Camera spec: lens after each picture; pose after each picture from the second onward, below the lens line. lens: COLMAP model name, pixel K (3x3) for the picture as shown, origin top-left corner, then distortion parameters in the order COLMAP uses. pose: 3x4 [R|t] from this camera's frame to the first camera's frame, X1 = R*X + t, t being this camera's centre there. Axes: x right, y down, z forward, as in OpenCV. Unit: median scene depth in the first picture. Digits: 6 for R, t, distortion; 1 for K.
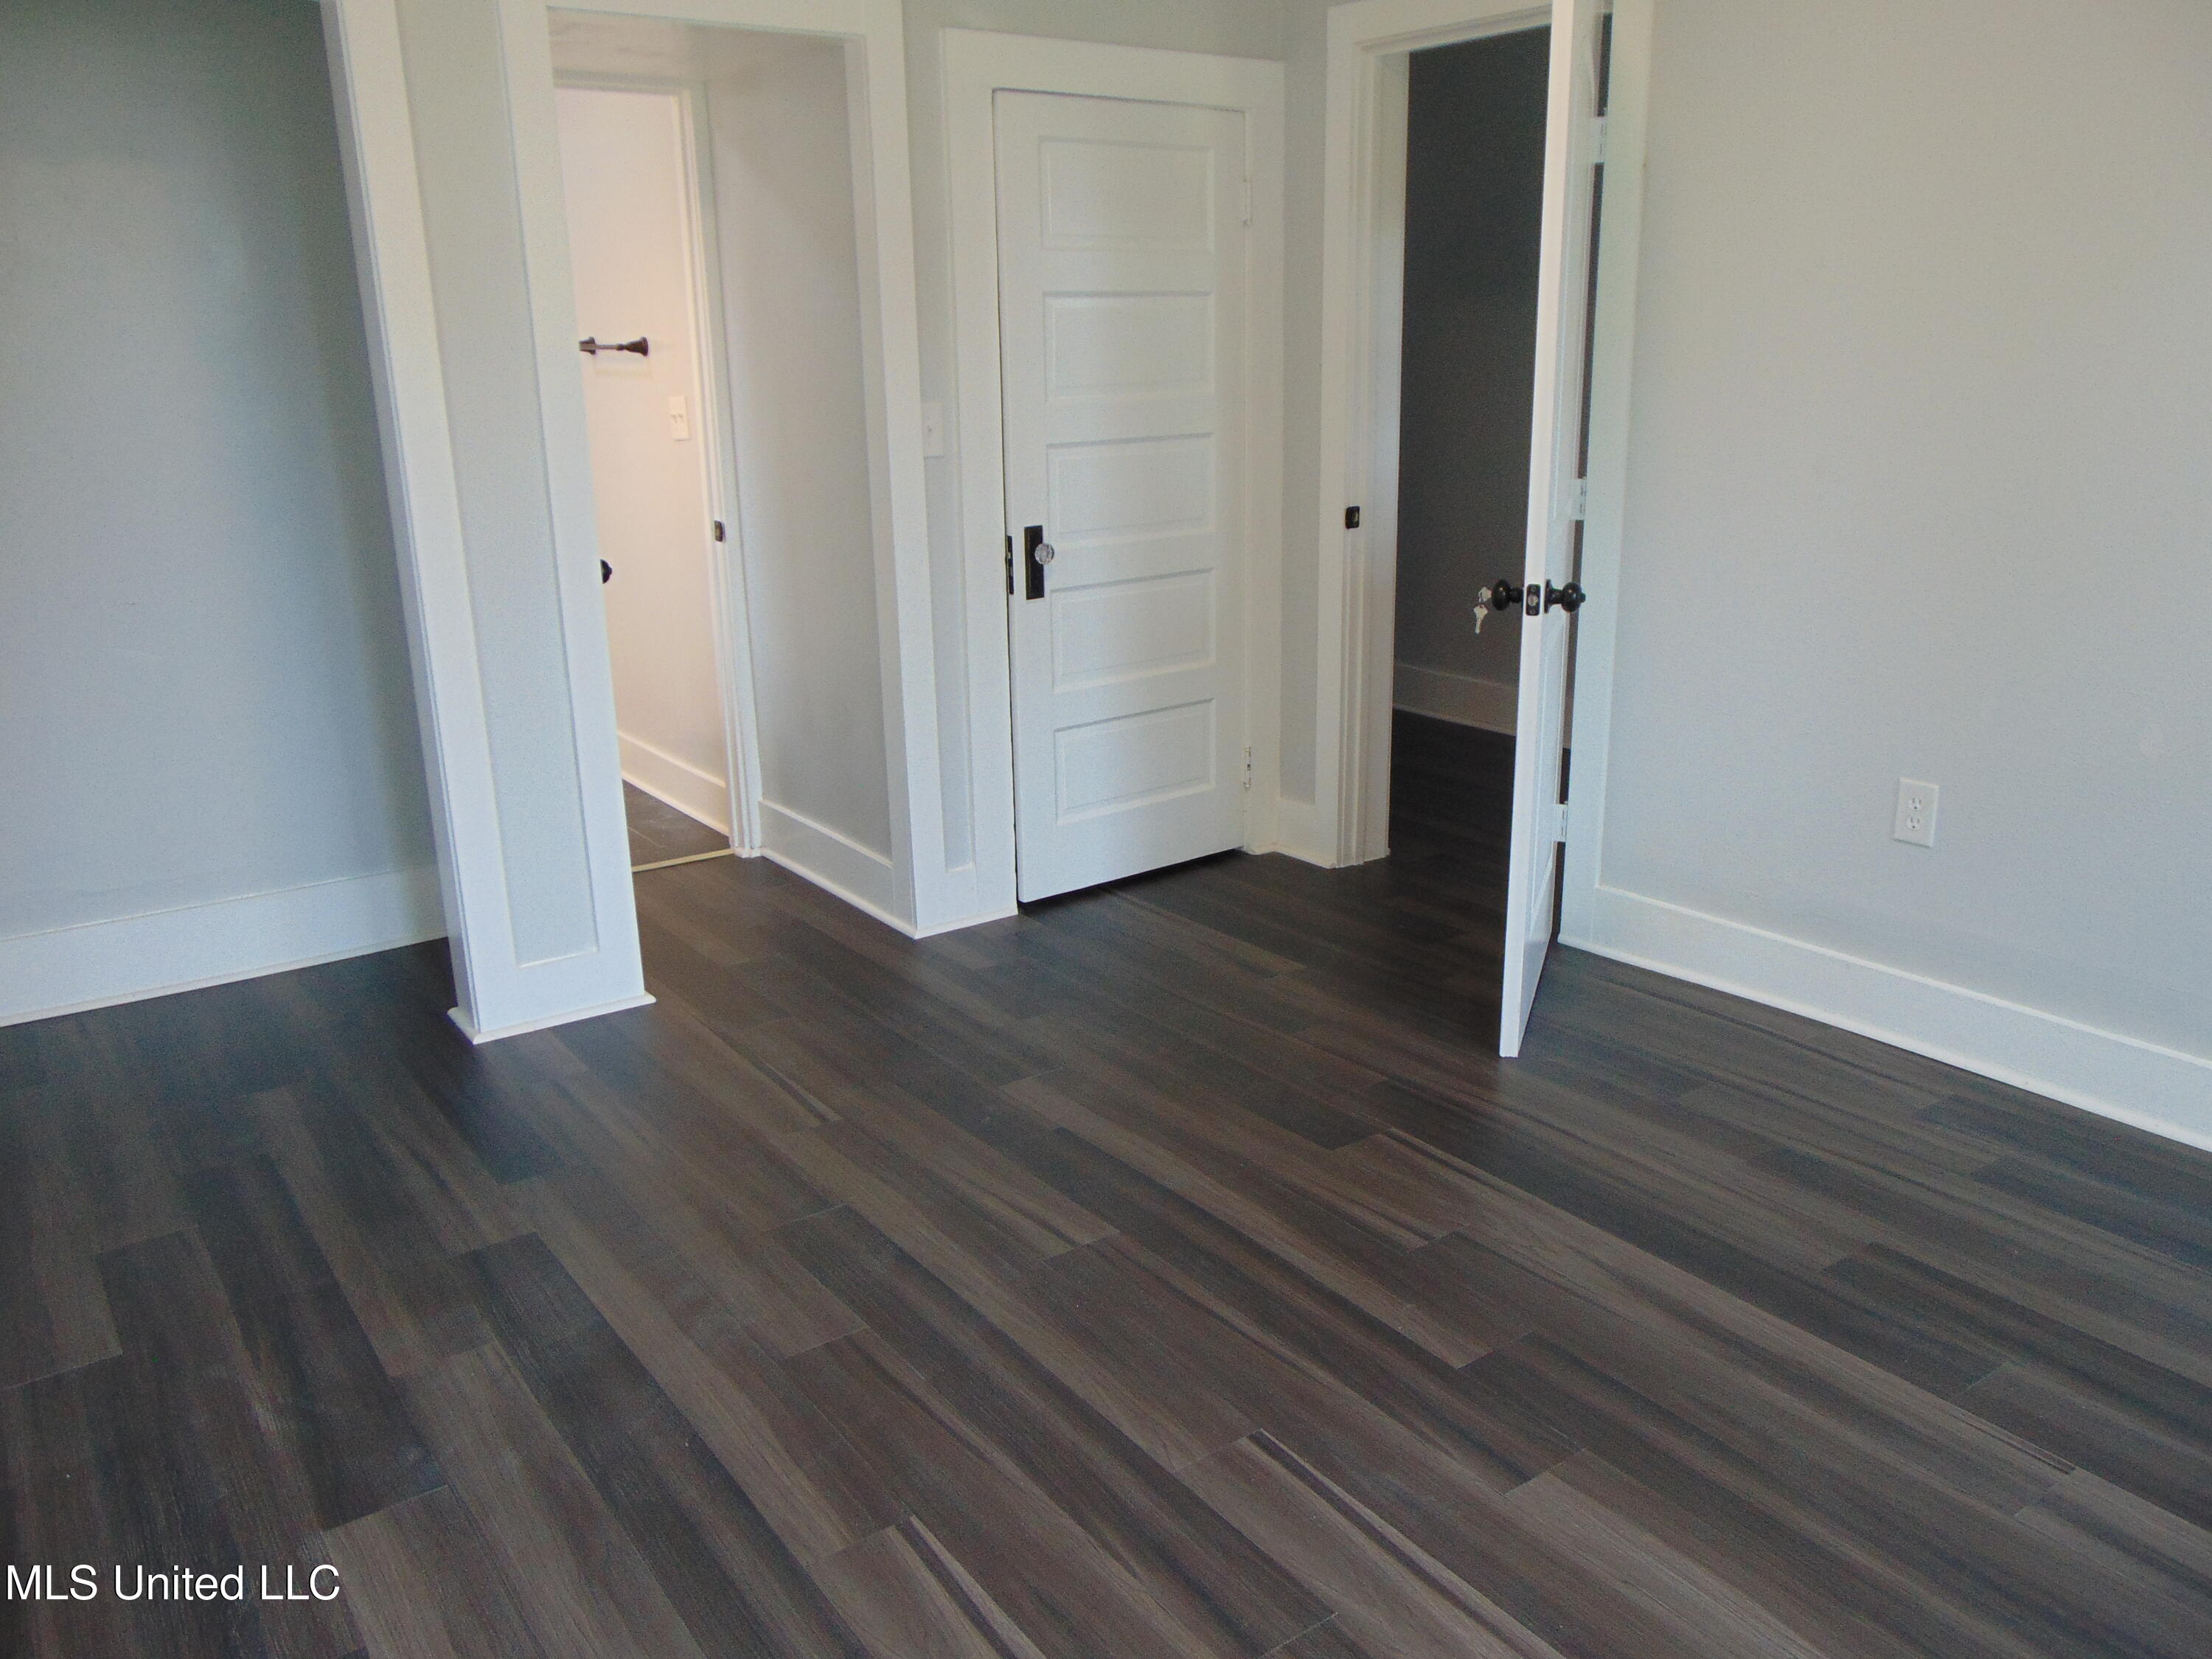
lens RADIAL K [[1746.6, 0, 1110.4], [0, 1746.6, 829.9], [0, 0, 1]] dist [-0.045614, 0.077655]
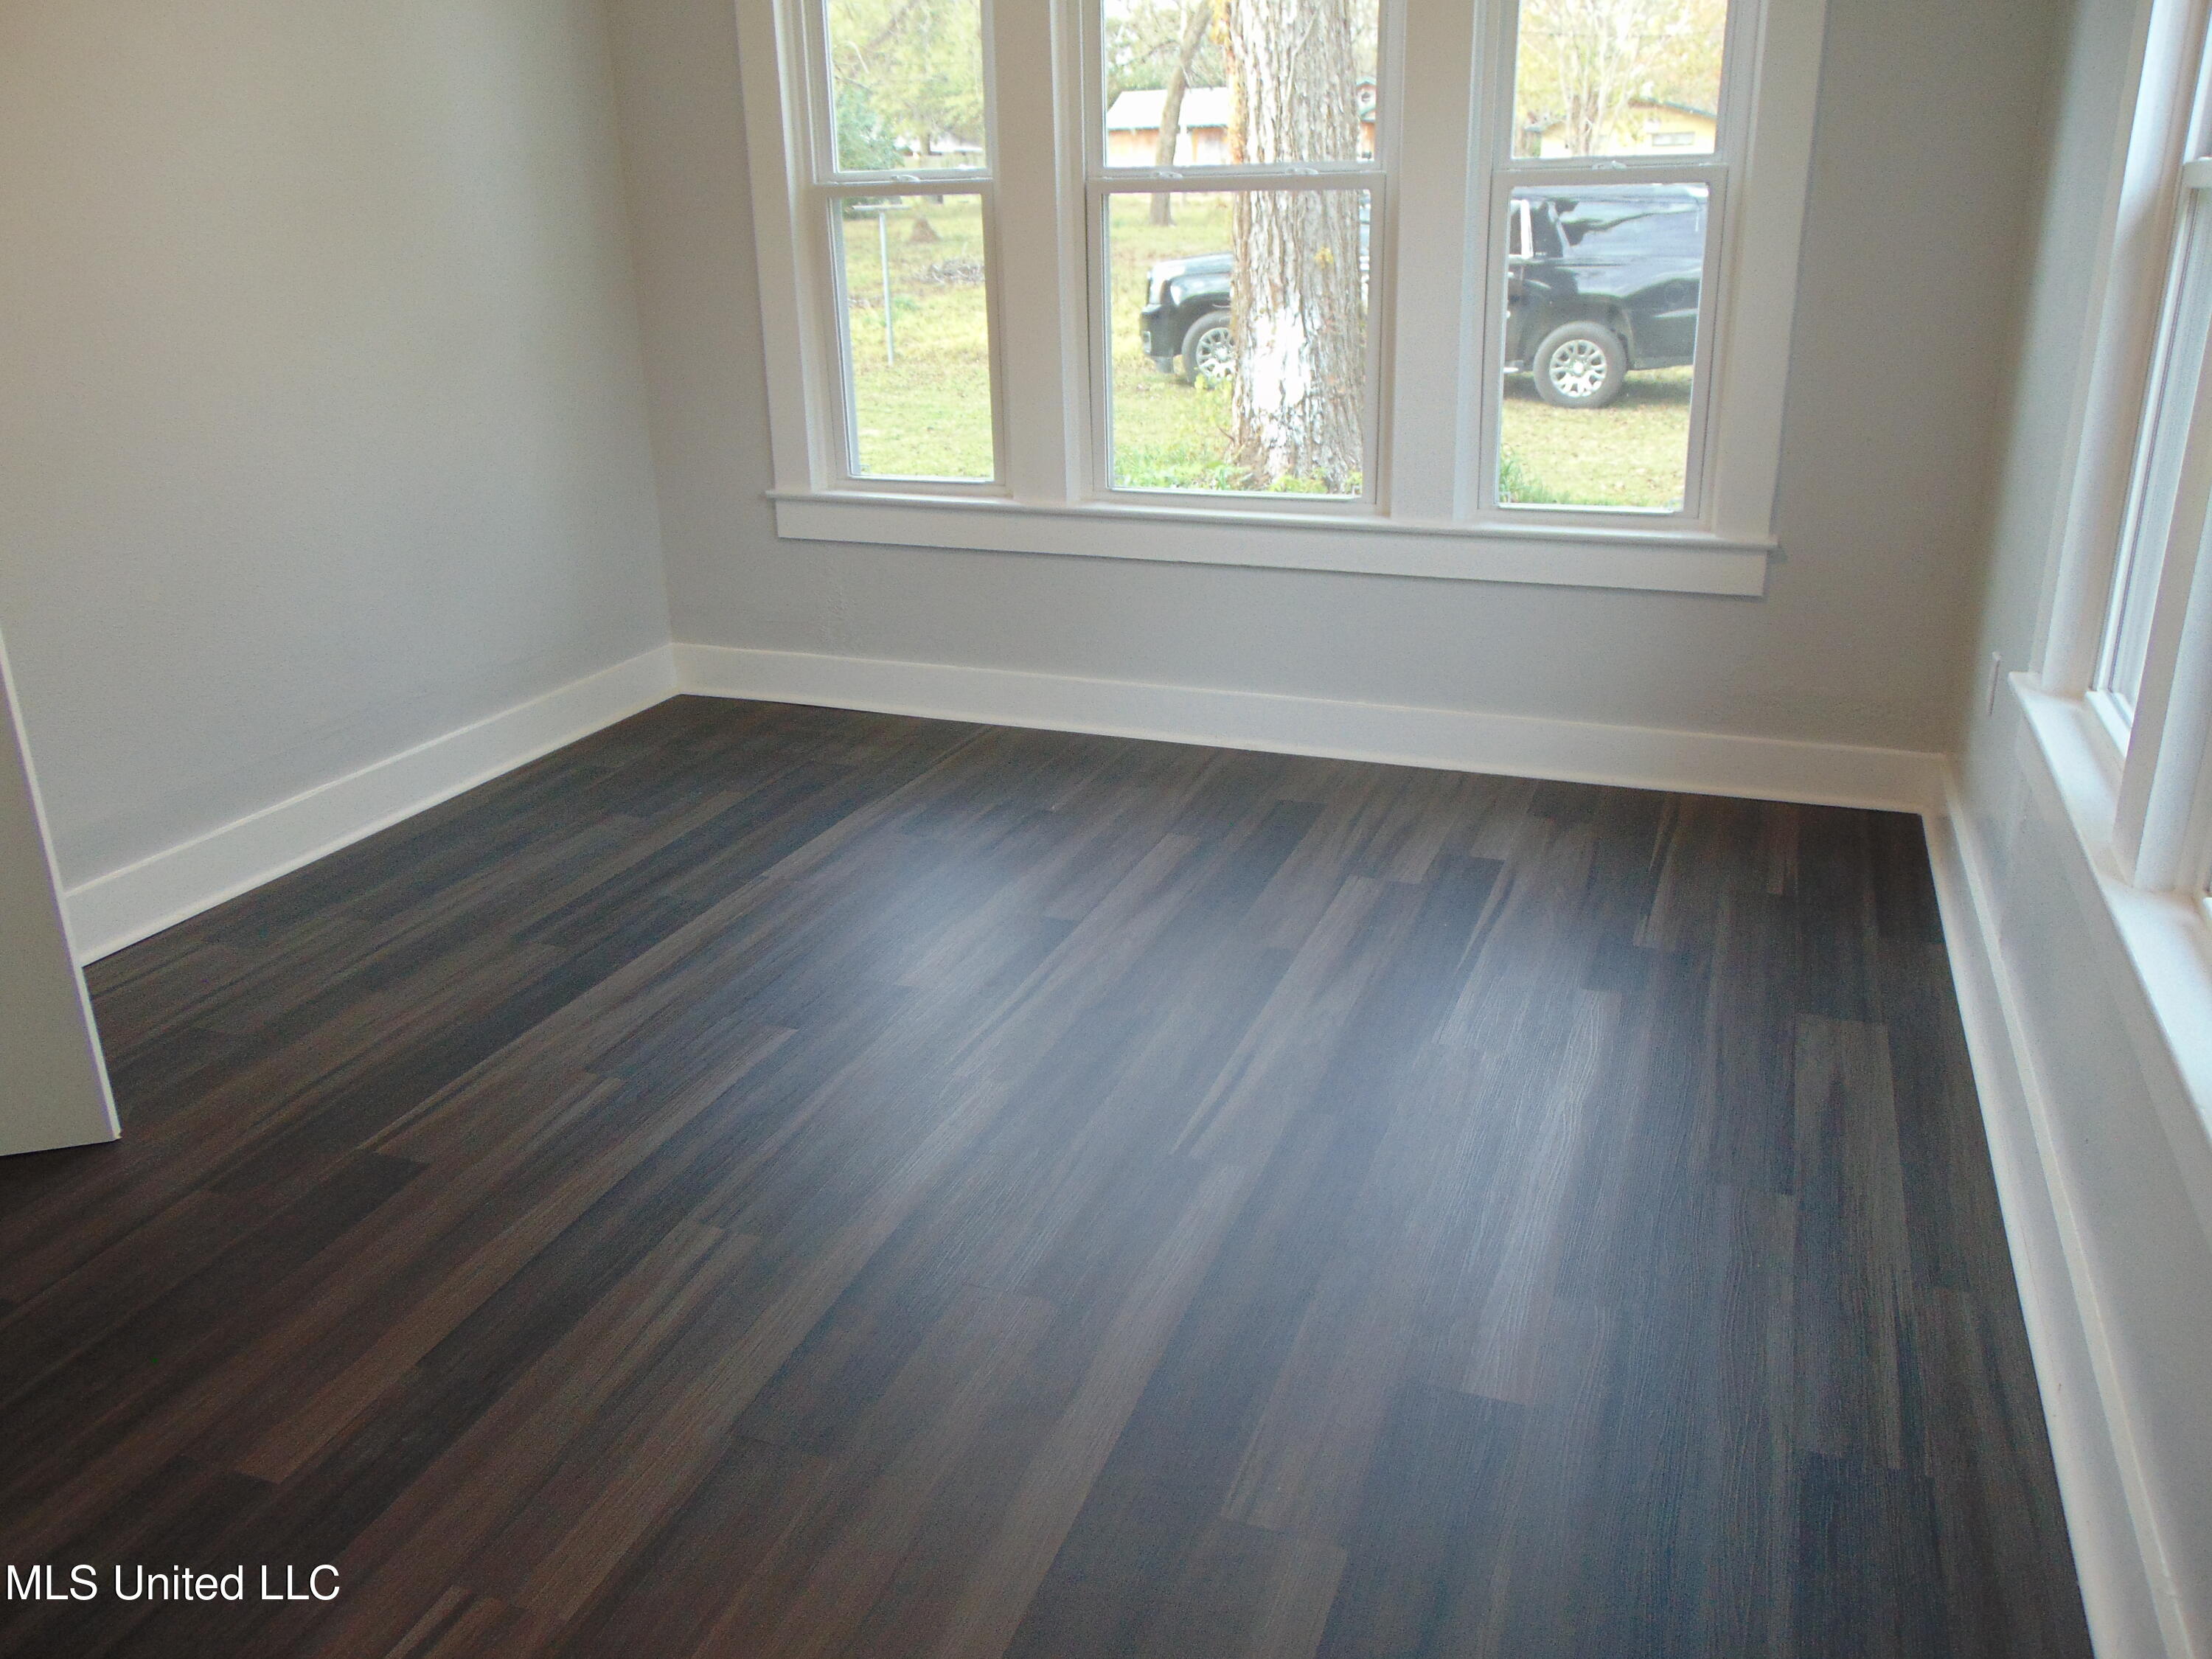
lens RADIAL K [[1746.6, 0, 1105.7], [0, 1746.6, 838.1], [0, 0, 1]] dist [-0.045614, 0.077655]
pose [[-0.575149, -0.246852, 0.779916, -0.824244], [0.255714, 0.851357, 0.458040, -0.312210], [-0.777055, 0.462877, -0.426534, 1.207712]]
